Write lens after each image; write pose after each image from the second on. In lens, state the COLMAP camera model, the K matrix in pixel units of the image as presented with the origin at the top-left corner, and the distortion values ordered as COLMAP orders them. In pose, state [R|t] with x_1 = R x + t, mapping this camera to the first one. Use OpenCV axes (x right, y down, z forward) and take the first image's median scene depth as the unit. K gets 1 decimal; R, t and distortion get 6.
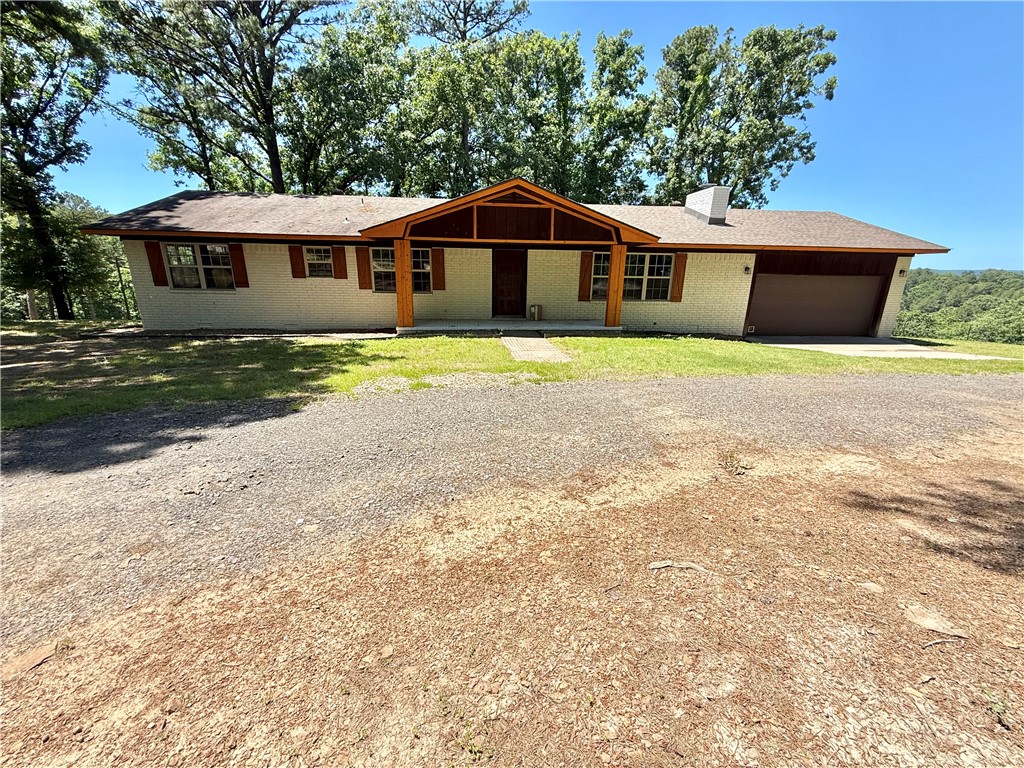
lens RADIAL K [[409.4, 0, 512.0], [0, 409.4, 384.0], [0, 0, 1]] dist [-0.000053, 0.000266]
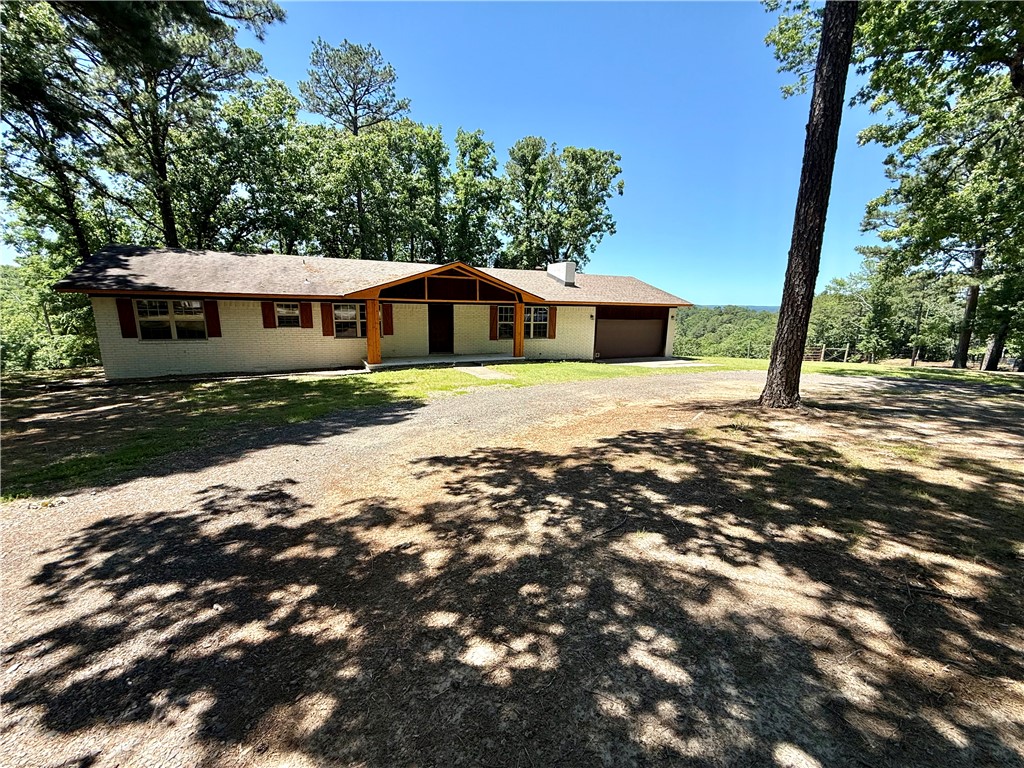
lens RADIAL K [[418.6, 0, 502.0], [0, 418.6, 379.1], [0, 0, 1]] dist [-0.039511, 0.000066]
pose [[0.941734, -0.059547, 0.331045, -0.251428], [0.089907, 0.992957, -0.077152, 0.039738], [-0.324119, 0.102420, 0.940456, -0.308683]]
